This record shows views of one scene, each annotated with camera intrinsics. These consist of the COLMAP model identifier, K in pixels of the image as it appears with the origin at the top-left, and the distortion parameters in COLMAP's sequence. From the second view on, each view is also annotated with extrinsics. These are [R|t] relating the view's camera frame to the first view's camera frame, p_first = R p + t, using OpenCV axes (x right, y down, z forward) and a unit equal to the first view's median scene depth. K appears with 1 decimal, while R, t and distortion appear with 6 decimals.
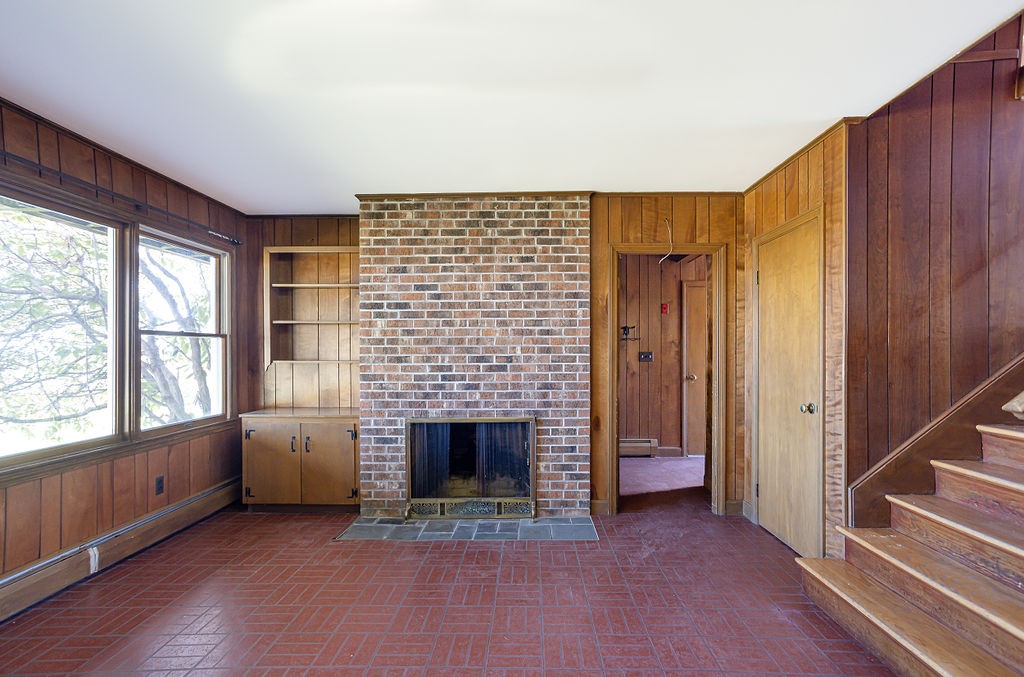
lens RADIAL K [[493.6, 0, 545.7], [0, 493.6, 353.0], [0, 0, 1]] dist [-0.022442, -0.000007]
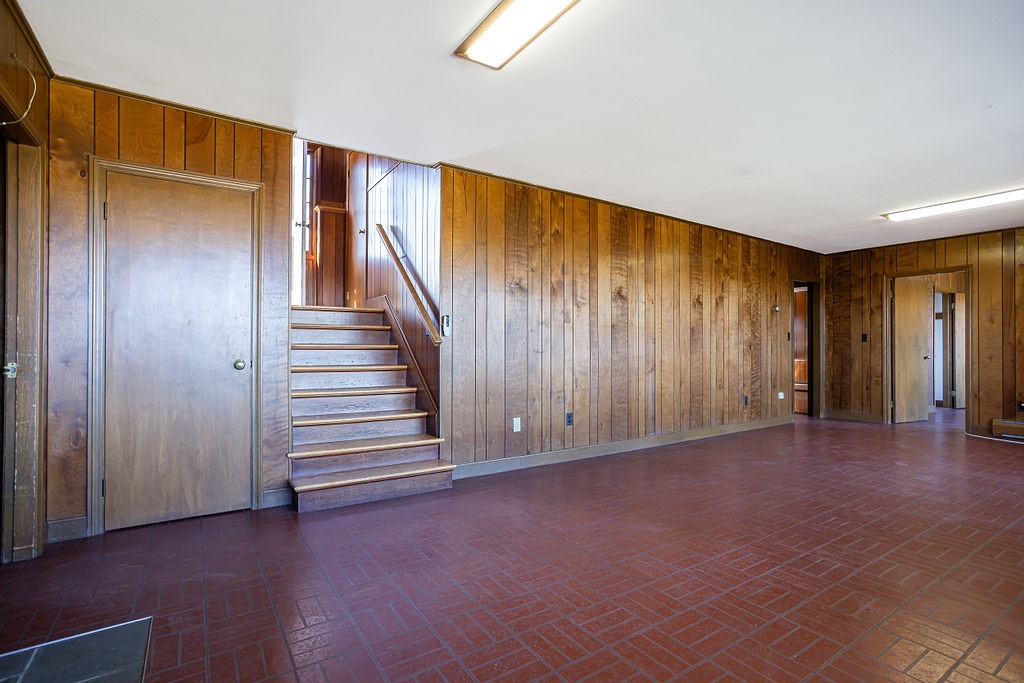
lens RADIAL K [[490.9, 0, 512.4], [0, 490.9, 342.8], [0, 0, 1]] dist [-0.034983, -0.000116]
pose [[-0.546799, 0.003443, 0.837257, -0.429784], [0.000122, 0.999992, -0.004032, 0.045207], [-0.837264, -0.002102, -0.546795, 0.696753]]
